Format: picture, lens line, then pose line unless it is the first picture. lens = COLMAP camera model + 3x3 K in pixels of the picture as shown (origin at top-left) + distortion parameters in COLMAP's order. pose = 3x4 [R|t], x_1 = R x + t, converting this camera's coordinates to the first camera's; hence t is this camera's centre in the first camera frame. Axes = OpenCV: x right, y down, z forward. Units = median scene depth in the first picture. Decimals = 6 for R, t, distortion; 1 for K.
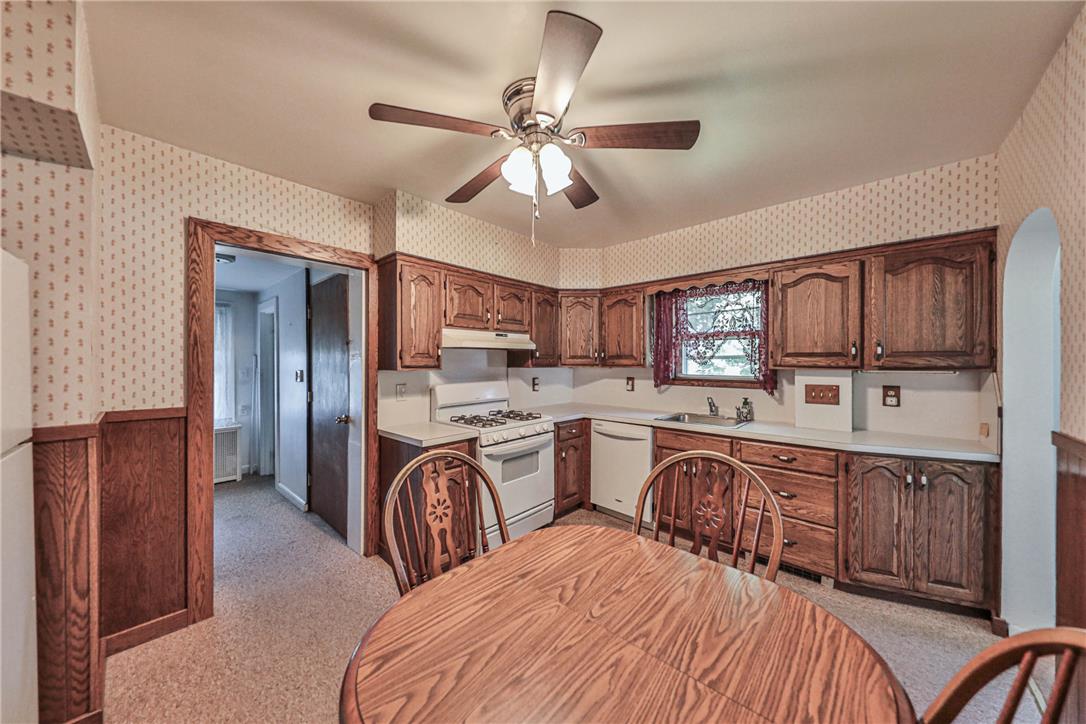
lens RADIAL K [[367.4, 0, 531.6], [0, 367.4, 363.1], [0, 0, 1]] dist [0.008752, -0.002683]
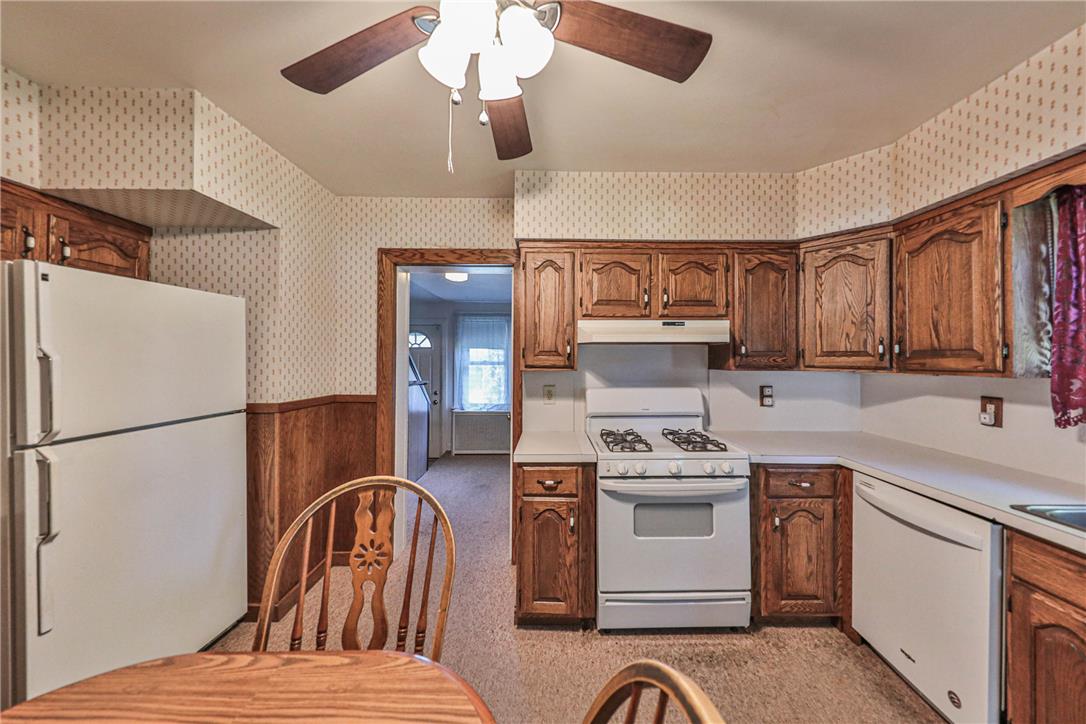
lens RADIAL K [[367.4, 0, 548.6], [0, 367.4, 356.7], [0, 0, 1]] dist [0.008752, -0.002683]
pose [[0.694998, -0.002382, -0.719008, 0.275131], [-0.005396, 0.999949, -0.008528, -0.005335], [0.718991, 0.009807, 0.694950, 0.354022]]
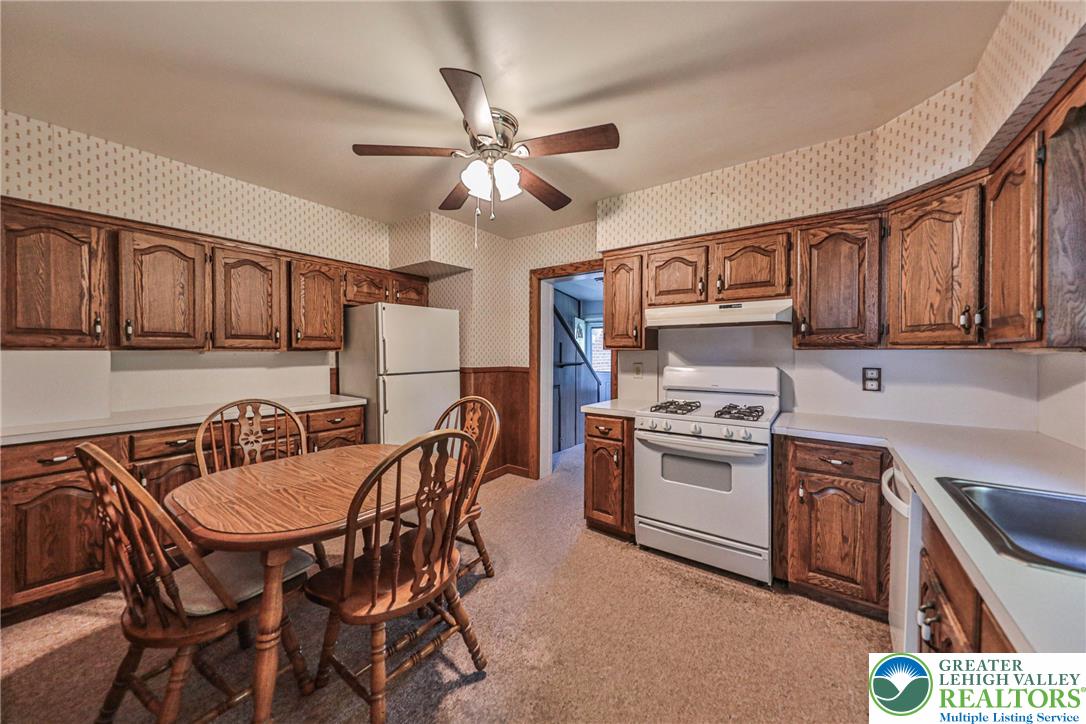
lens RADIAL K [[367.4, 0, 546.2], [0, 367.4, 356.9], [0, 0, 1]] dist [0.008752, -0.002683]
pose [[0.138296, 0.014258, -0.990288, 0.668768], [-0.006092, 0.999890, 0.013546, 0.023544], [0.990372, 0.004160, 0.138367, 0.539496]]
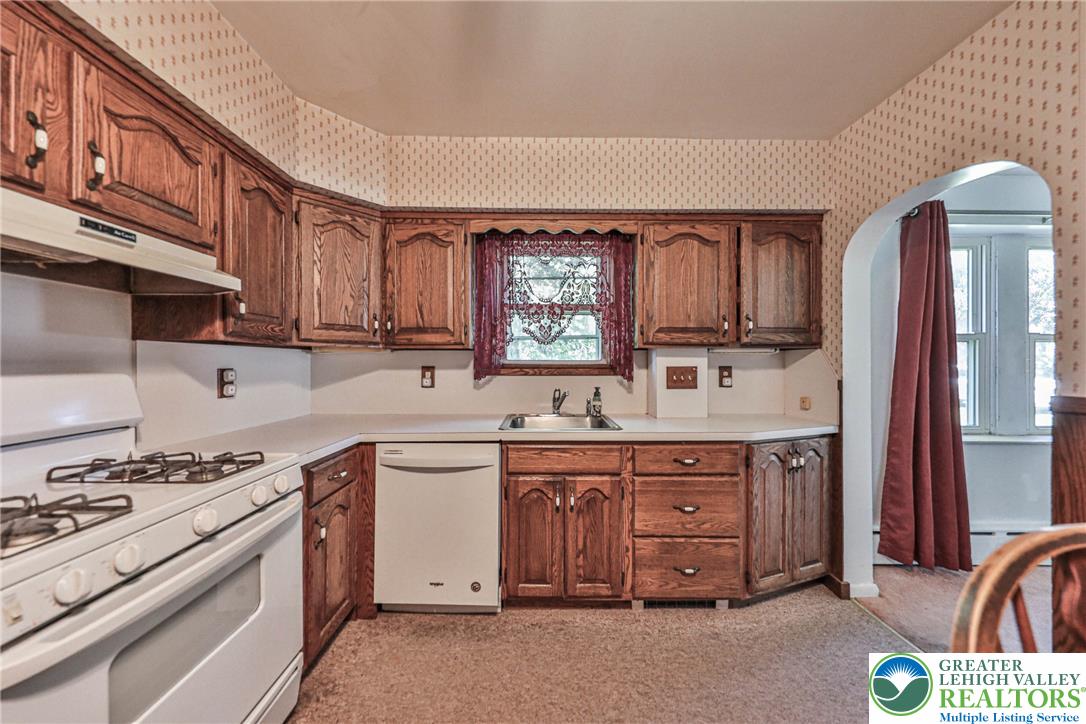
lens RADIAL K [[367.4, 0, 547.8], [0, 367.4, 363.6], [0, 0, 1]] dist [0.008752, -0.002683]
pose [[0.706391, 0.002153, 0.707818, -0.041052], [0.000788, 0.999992, -0.003828, 0.046710], [-0.707821, 0.003262, 0.706384, 0.519627]]
